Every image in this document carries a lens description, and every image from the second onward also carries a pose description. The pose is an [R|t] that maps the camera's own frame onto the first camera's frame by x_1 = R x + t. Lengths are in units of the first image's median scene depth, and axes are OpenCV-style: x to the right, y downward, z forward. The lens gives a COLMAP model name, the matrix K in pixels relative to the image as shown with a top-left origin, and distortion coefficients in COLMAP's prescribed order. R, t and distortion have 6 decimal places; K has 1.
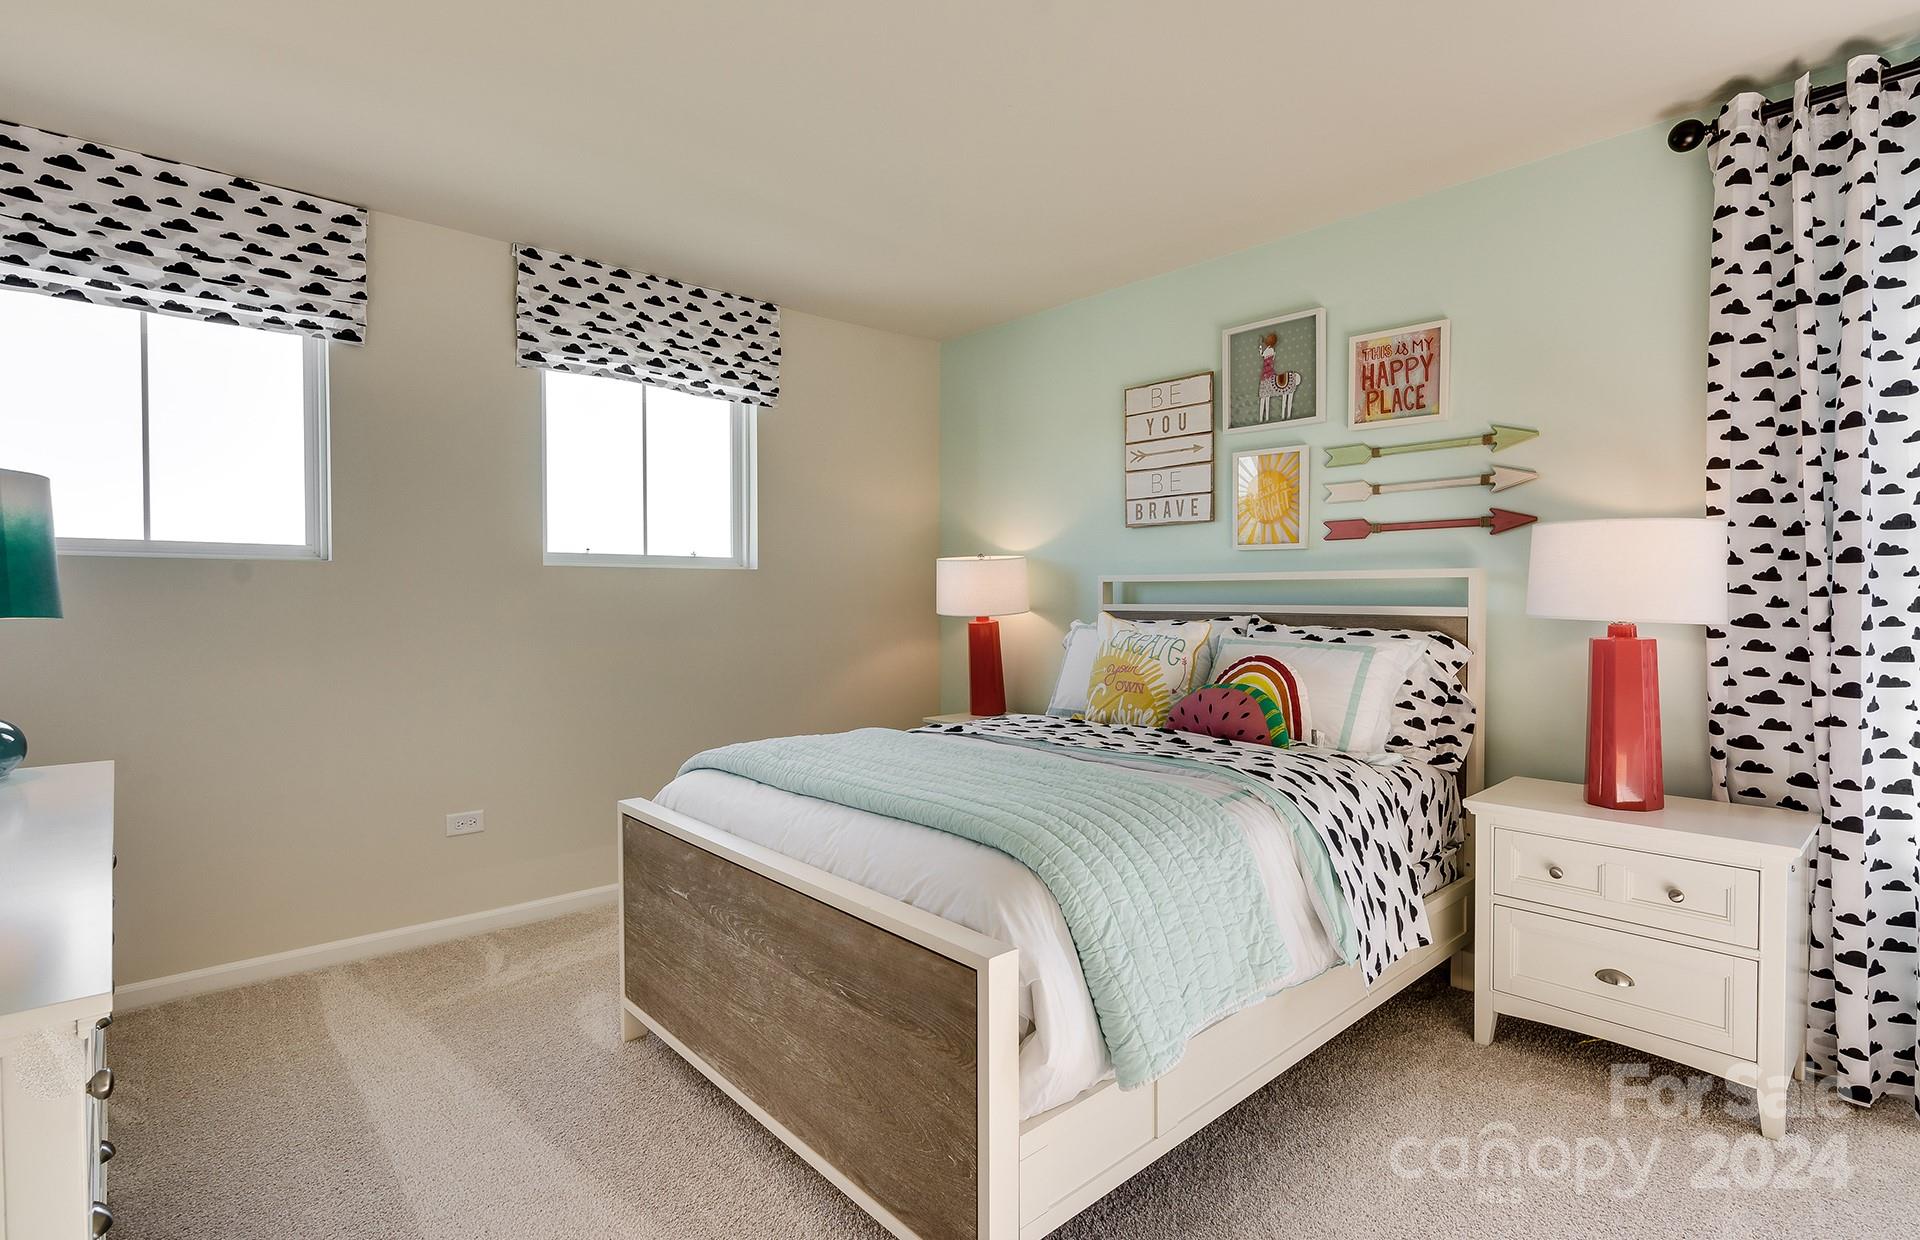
lens RADIAL K [[945.8, 0, 960.0], [0, 945.8, 620.0], [0, 0, 1]] dist [0.004713, 0.000617]
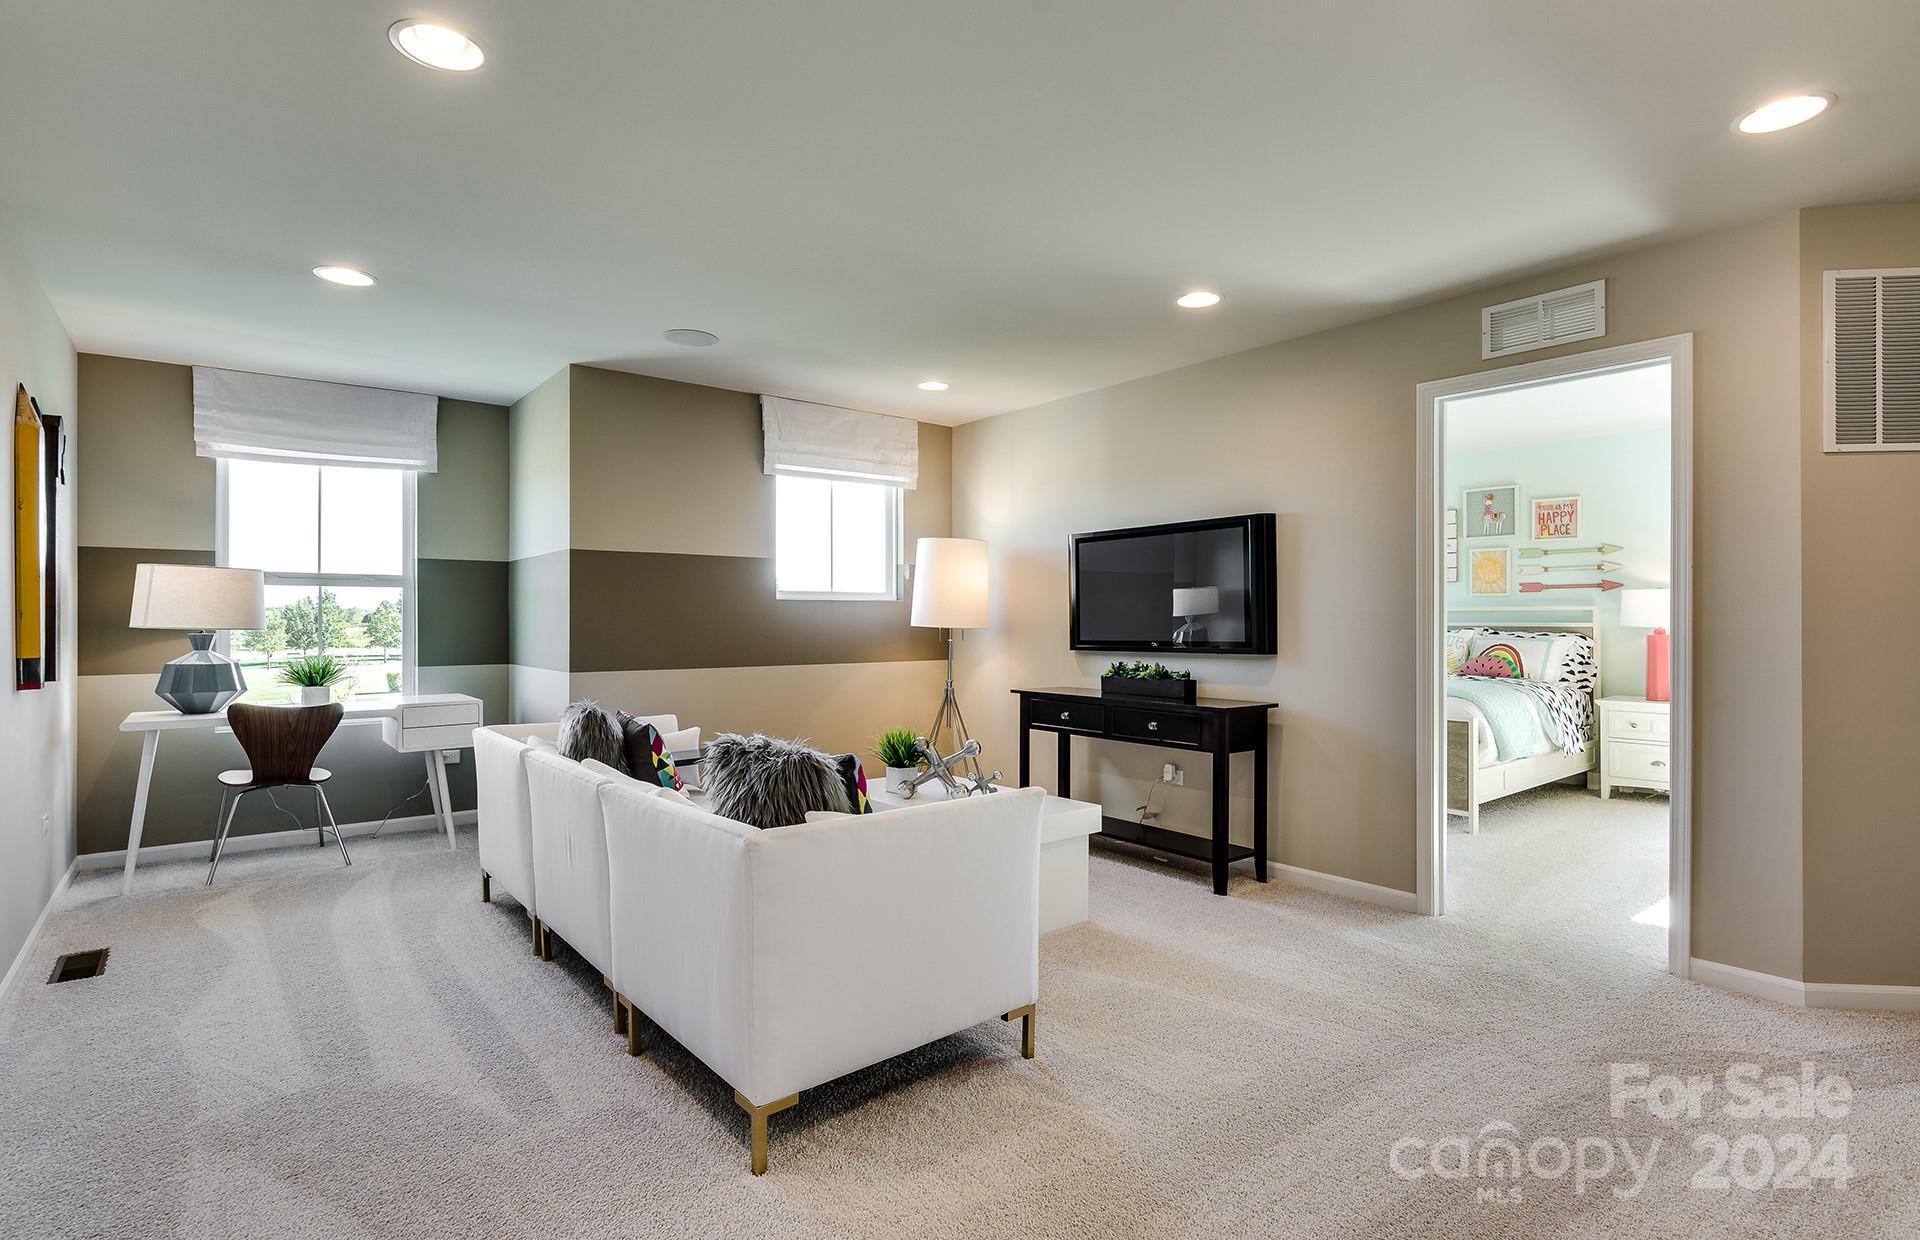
lens RADIAL K [[945.8, 0, 960.0], [0, 945.8, 620.0], [0, 0, 1]] dist [0.004713, 0.000617]
pose [[0.998495, -0.002801, -0.054775, -0.851906], [0.001533, 0.999730, -0.023172, 0.029886], [0.054825, 0.023053, 0.998230, -1.351236]]
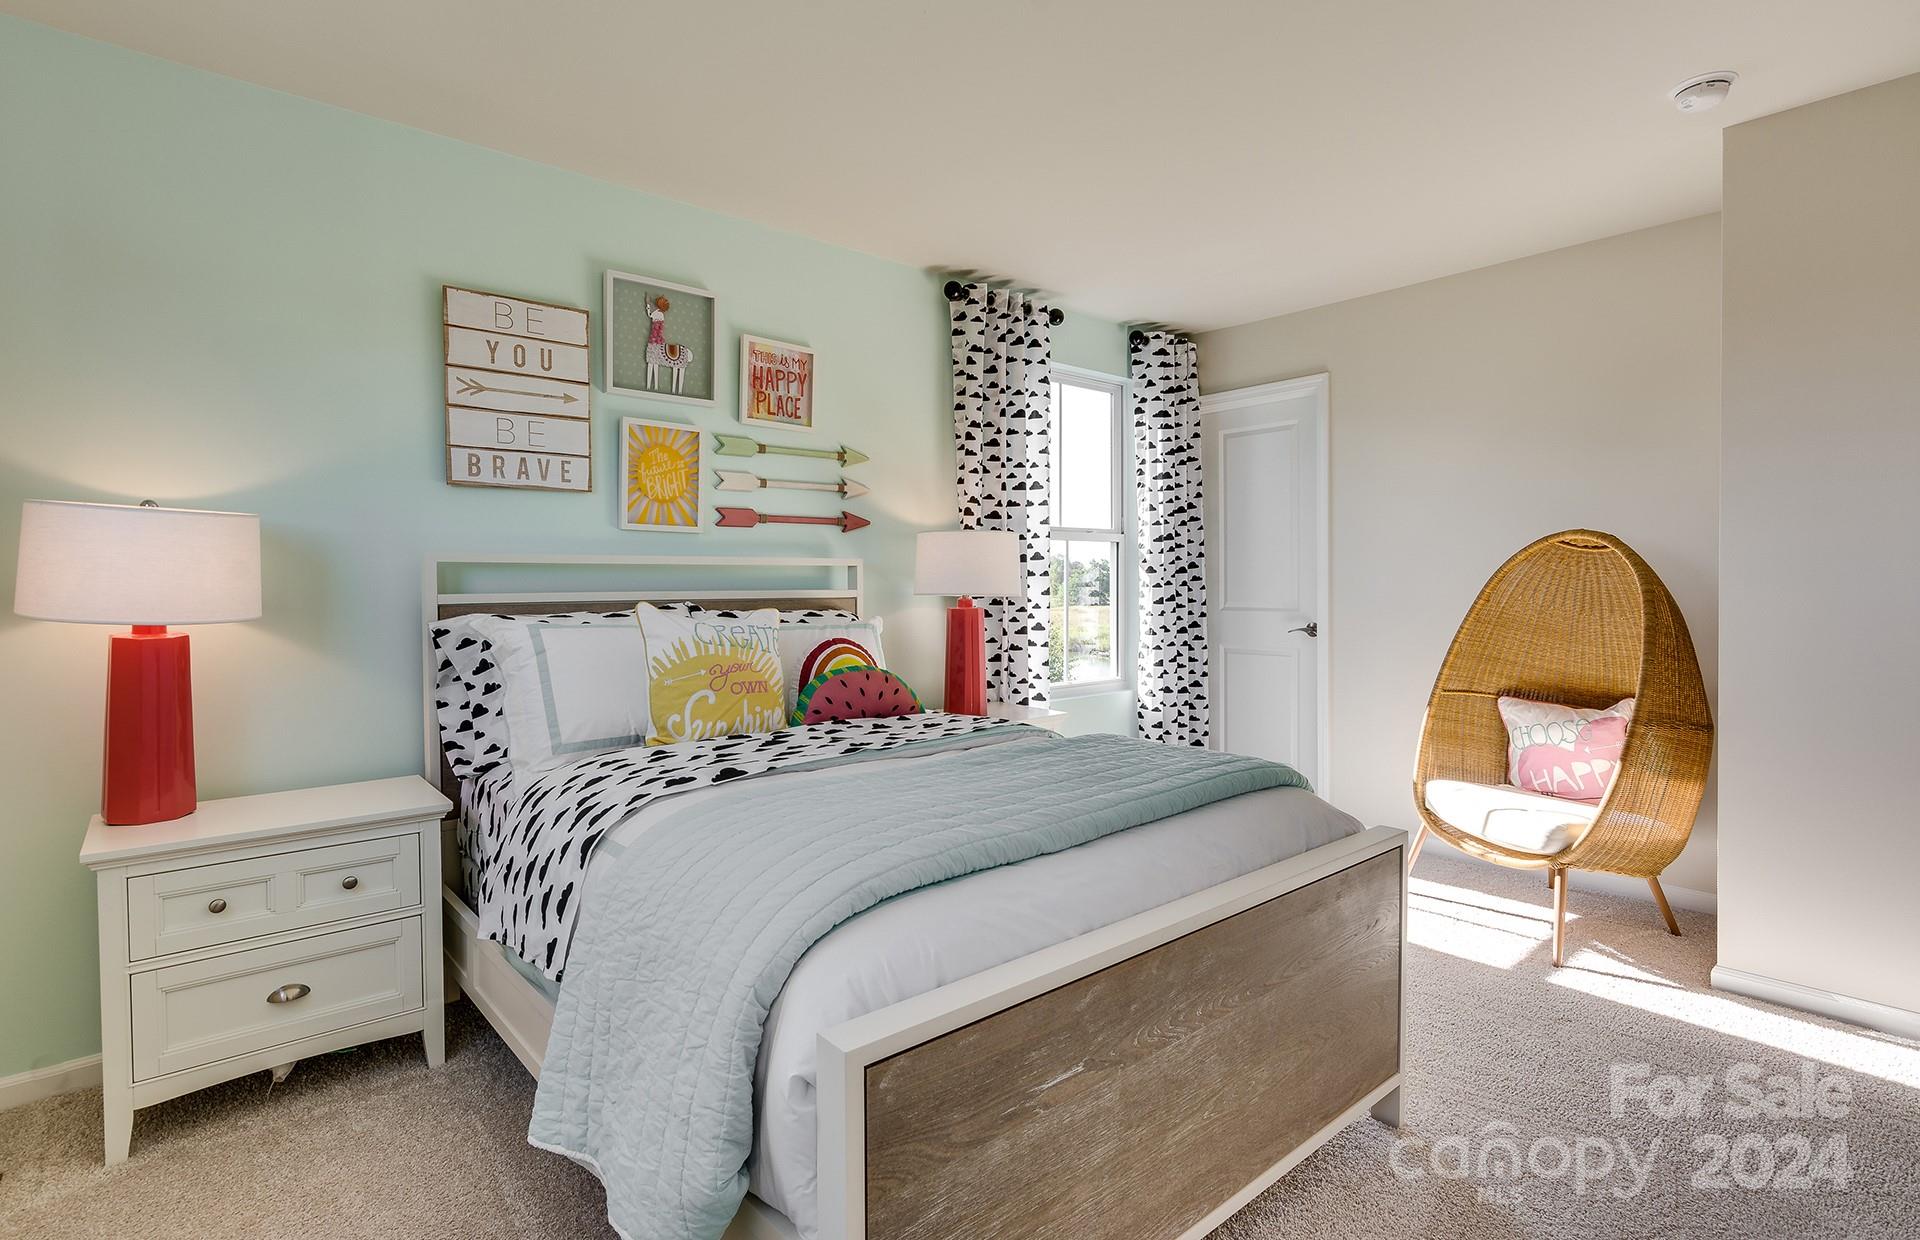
lens RADIAL K [[922.0, 0, 981.2], [0, 922.0, 614.4], [0, 0, 1]] dist [0.004471, 0.001229]
pose [[0.002116, -0.035623, 0.999363, -0.666775], [0.033732, 0.998799, 0.035532, -0.017754], [-0.999429, 0.033635, 0.003315, 0.804380]]
